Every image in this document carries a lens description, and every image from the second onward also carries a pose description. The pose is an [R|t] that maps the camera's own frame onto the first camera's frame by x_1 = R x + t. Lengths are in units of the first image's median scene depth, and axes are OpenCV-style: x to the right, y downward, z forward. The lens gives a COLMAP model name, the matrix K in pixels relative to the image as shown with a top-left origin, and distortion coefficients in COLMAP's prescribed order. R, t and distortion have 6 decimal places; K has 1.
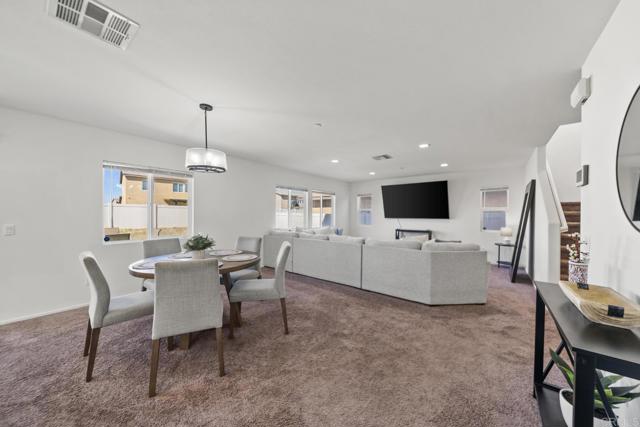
lens RADIAL K [[223.5, 0, 324.0], [0, 223.5, 216.7], [0, 0, 1]] dist [-0.001130, -0.000200]
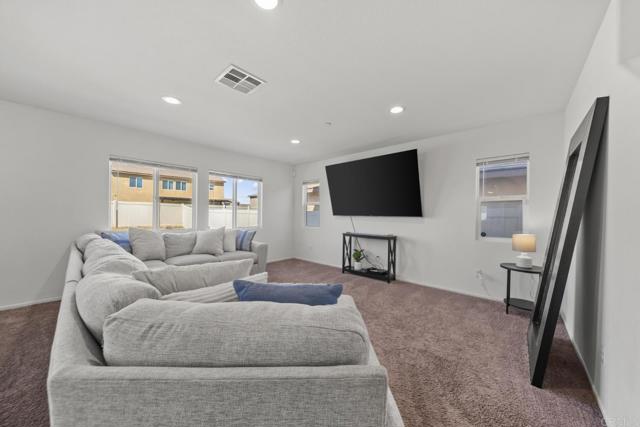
lens RADIAL K [[221.1, 0, 325.0], [0, 221.1, 215.6], [0, 0, 1]] dist [-0.001025, -0.000085]
pose [[0.997839, 0.010201, -0.064907, 0.357466], [-0.010744, 0.999910, -0.008025, 0.014553], [0.064819, 0.008705, 0.997859, 0.422717]]
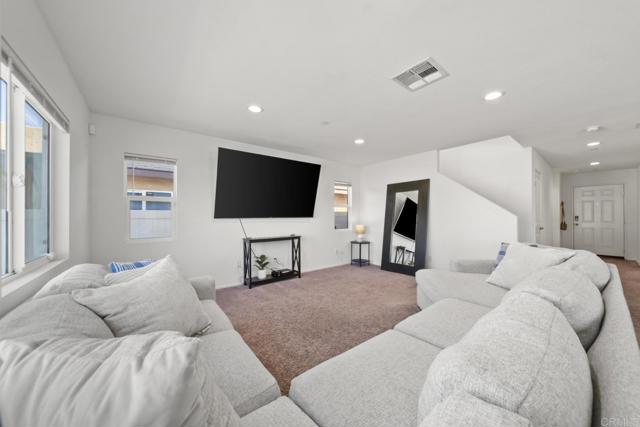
lens RADIAL K [[223.5, 0, 324.0], [0, 223.5, 216.7], [0, 0, 1]] dist [-0.001130, -0.000200]
pose [[0.227654, -0.004345, 0.973732, -0.164723], [0.013958, 0.999902, 0.001198, 0.007056], [-0.973642, 0.013319, 0.227692, 0.823132]]
